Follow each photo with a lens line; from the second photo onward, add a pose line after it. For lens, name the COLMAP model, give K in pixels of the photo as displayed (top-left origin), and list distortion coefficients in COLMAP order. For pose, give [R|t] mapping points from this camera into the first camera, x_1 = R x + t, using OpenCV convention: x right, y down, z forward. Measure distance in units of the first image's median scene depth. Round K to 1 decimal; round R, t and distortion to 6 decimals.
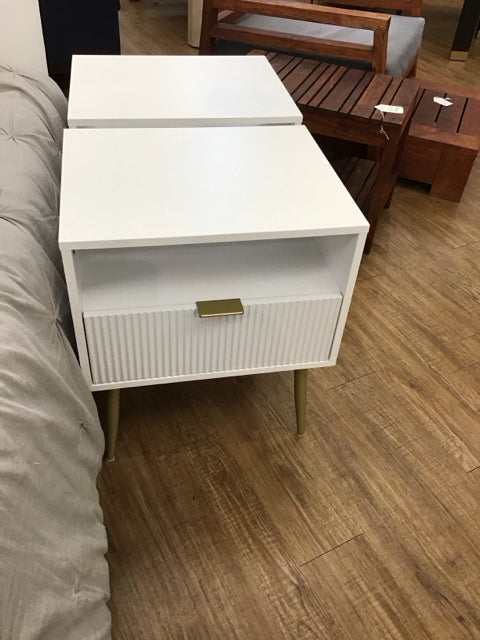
lens RADIAL K [[588.3, 0, 240.0], [0, 588.3, 320.0], [0, 0, 1]] dist [0.056890, -0.135658]
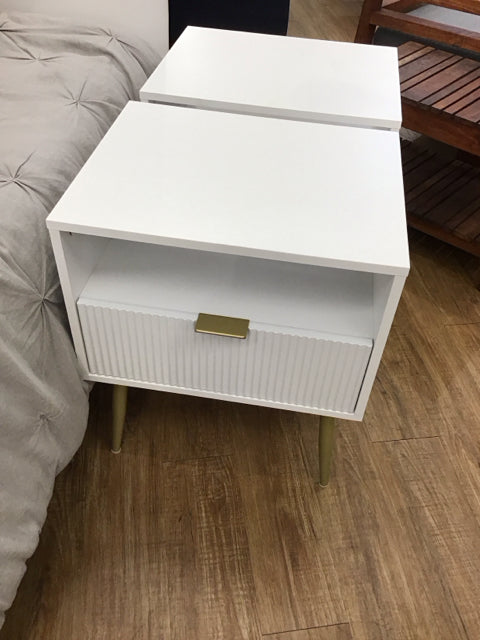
lens RADIAL K [[588.3, 0, 240.0], [0, 588.3, 320.0], [0, 0, 1]] dist [0.056890, -0.135658]
pose [[0.937564, 0.222738, -0.267135, 0.183395], [-0.217540, 0.974806, 0.049296, -0.064139], [0.271385, 0.011894, 0.962397, 0.139254]]
